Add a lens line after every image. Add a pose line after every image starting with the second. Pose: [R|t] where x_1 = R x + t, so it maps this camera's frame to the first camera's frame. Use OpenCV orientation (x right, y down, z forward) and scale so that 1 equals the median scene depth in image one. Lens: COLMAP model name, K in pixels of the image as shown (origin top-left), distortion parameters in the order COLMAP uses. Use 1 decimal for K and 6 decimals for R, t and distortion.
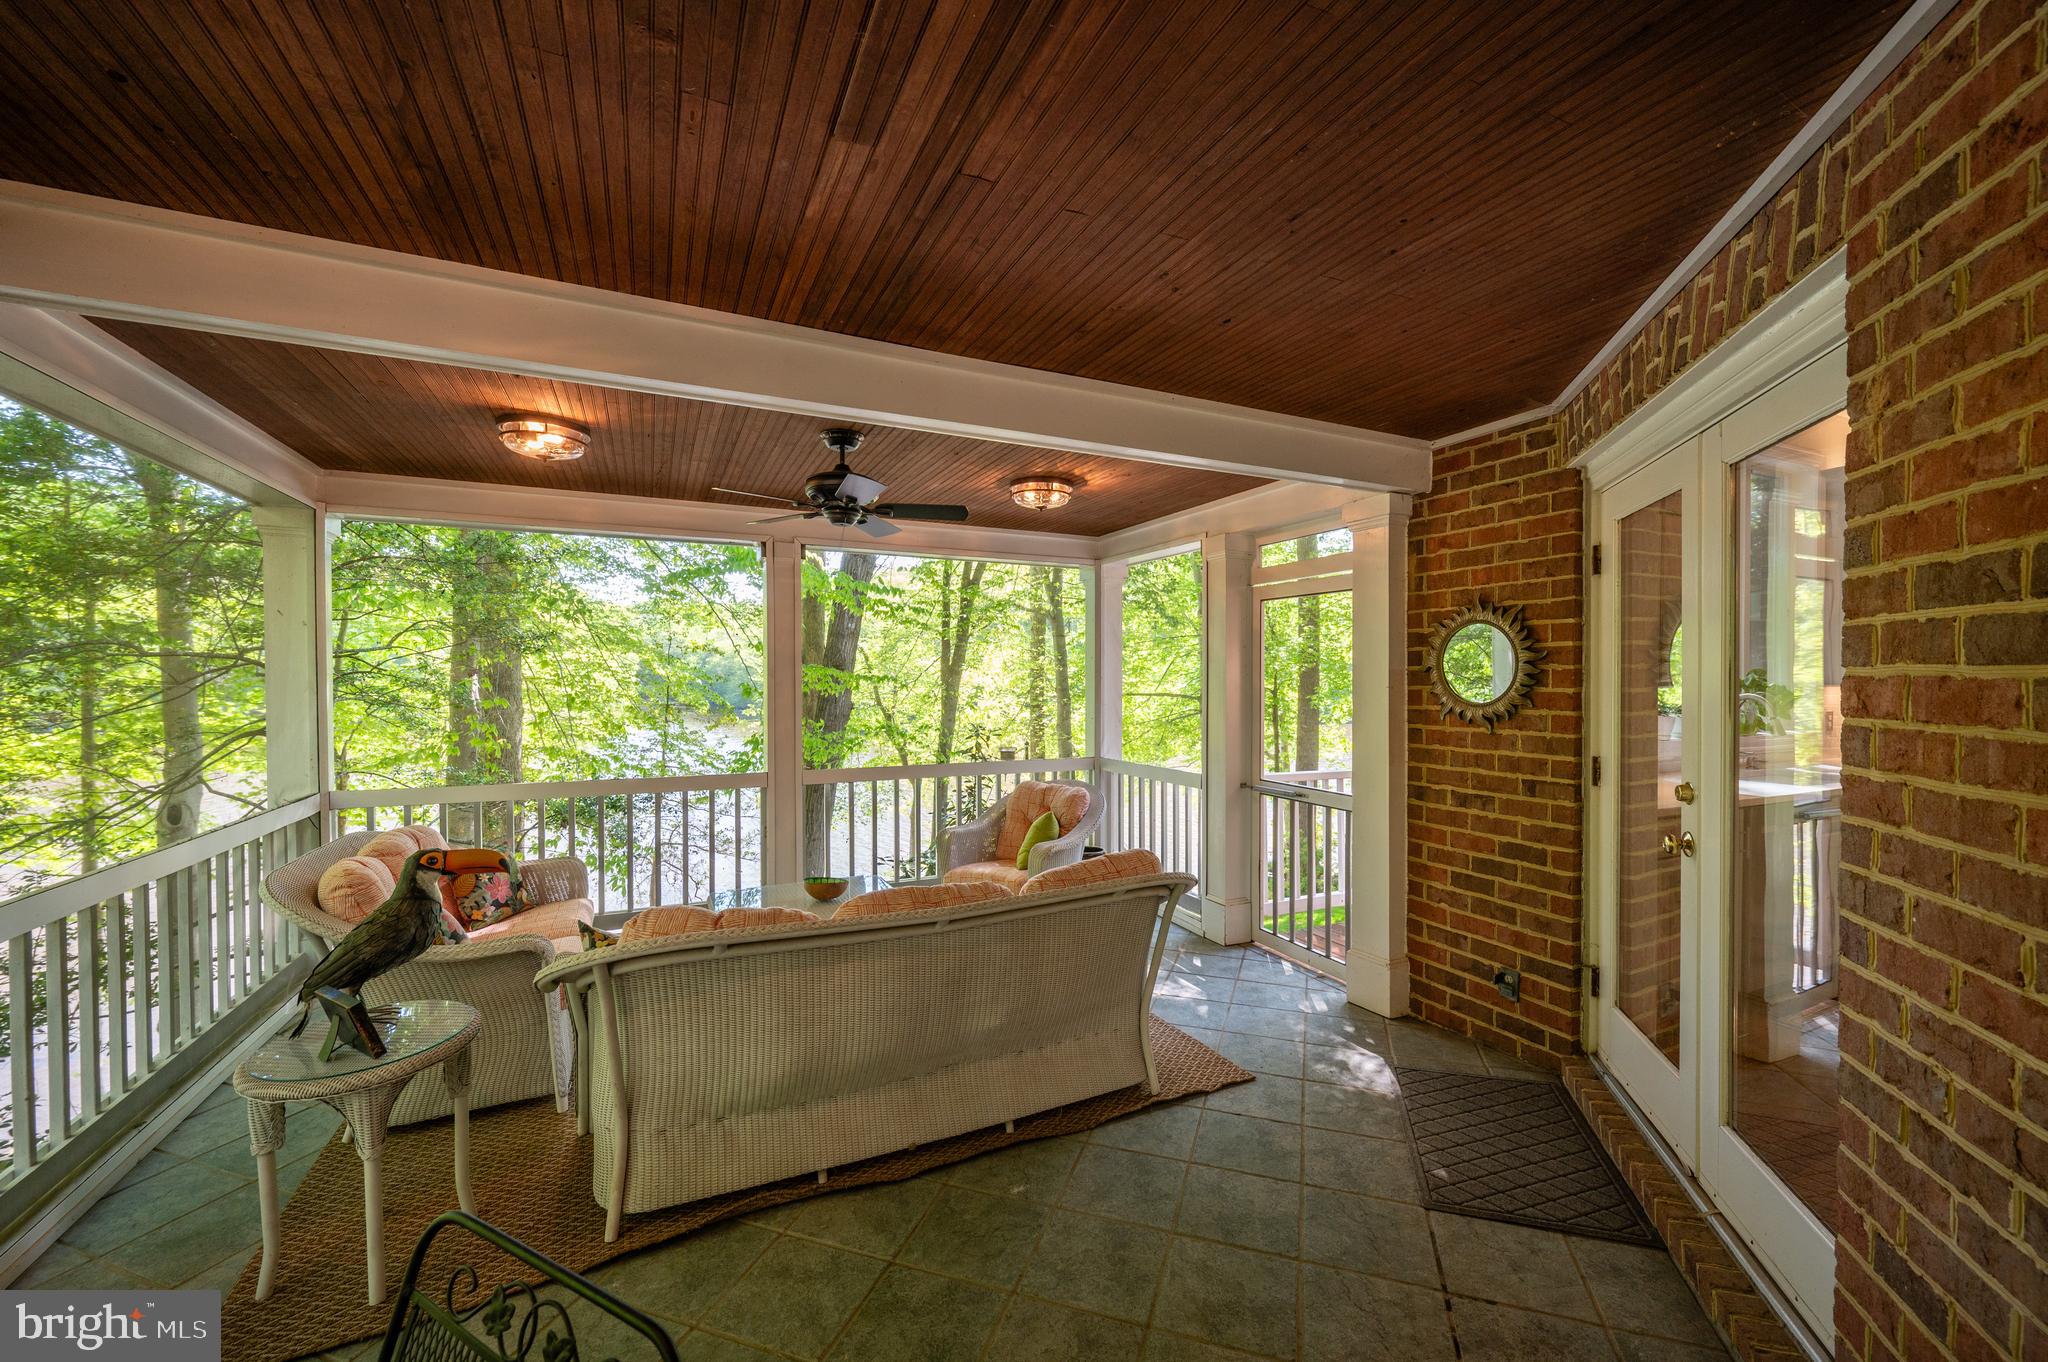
lens RADIAL K [[796.7, 0, 1024.0], [0, 796.7, 681.0], [0, 0, 1]] dist [-0.001127, 0.000309]
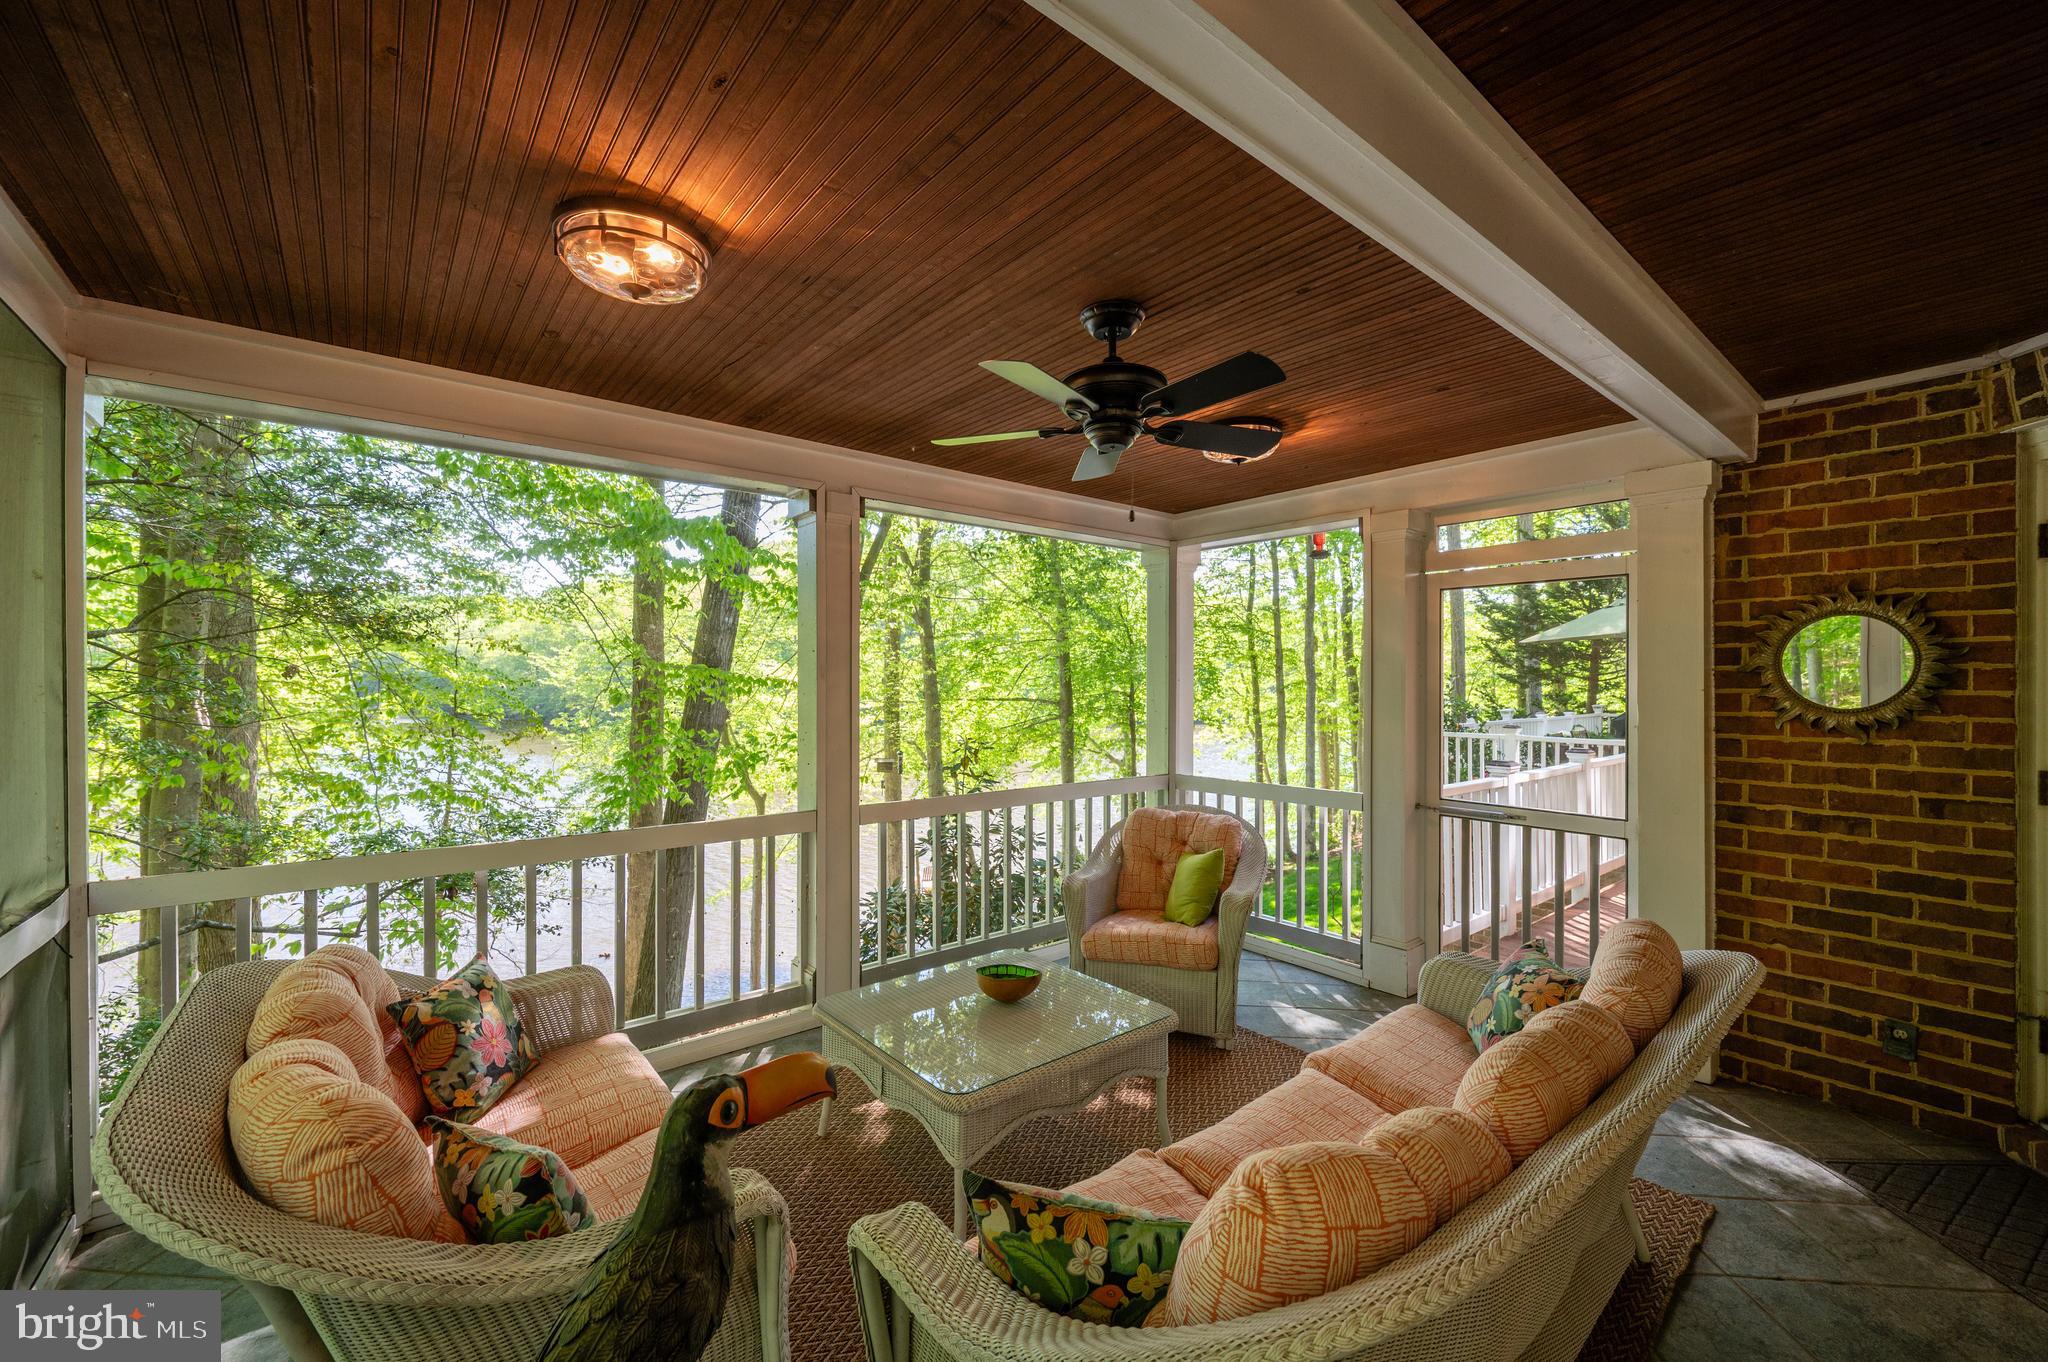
lens RADIAL K [[796.7, 0, 1024.0], [0, 796.7, 681.0], [0, 0, 1]] dist [-0.001127, 0.000309]
pose [[0.968957, 0.000990, 0.247228, -0.487154], [0.000489, 0.999982, -0.005921, 0.002651], [-0.247229, 0.005858, 0.968939, 0.390797]]
